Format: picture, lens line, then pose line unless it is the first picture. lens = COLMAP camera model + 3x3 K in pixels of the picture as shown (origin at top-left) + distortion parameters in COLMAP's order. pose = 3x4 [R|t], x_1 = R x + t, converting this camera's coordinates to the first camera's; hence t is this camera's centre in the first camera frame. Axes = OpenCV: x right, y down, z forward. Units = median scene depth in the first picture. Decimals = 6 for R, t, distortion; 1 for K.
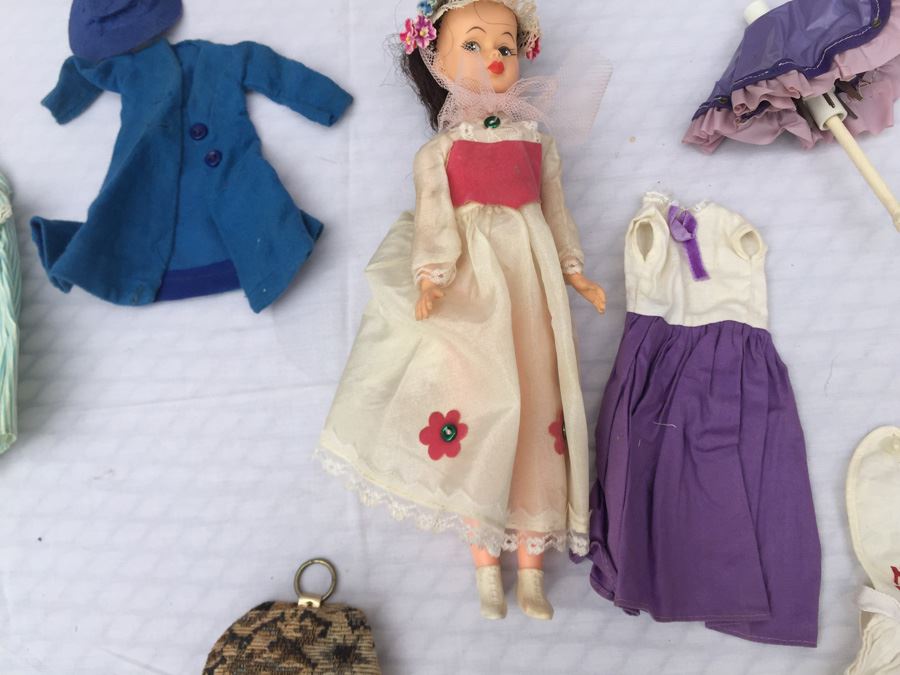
lens RADIAL K [[776.7, 0, 442.2], [0, 776.7, 344.7], [0, 0, 1]] dist [0.079328, -0.133233]
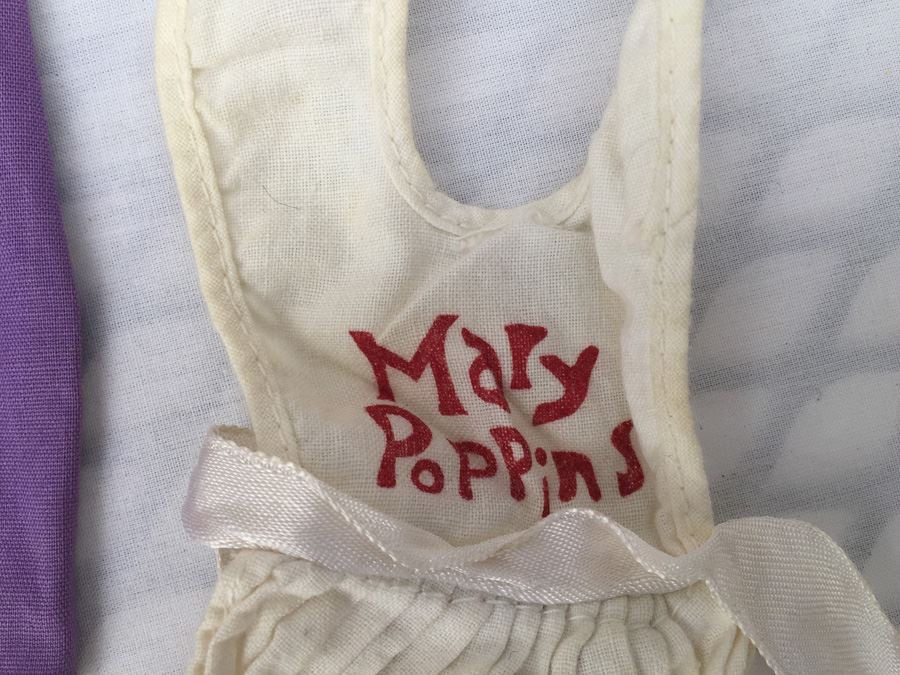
lens RADIAL K [[776.7, 0, 456.1], [0, 776.7, 340.6], [0, 0, 1]] dist [0.079328, -0.133233]
pose [[0.971892, -0.161590, 0.171215, 0.499474], [0.111211, 0.956110, 0.271081, 0.197792], [-0.207505, -0.244420, 0.947207, 0.675687]]
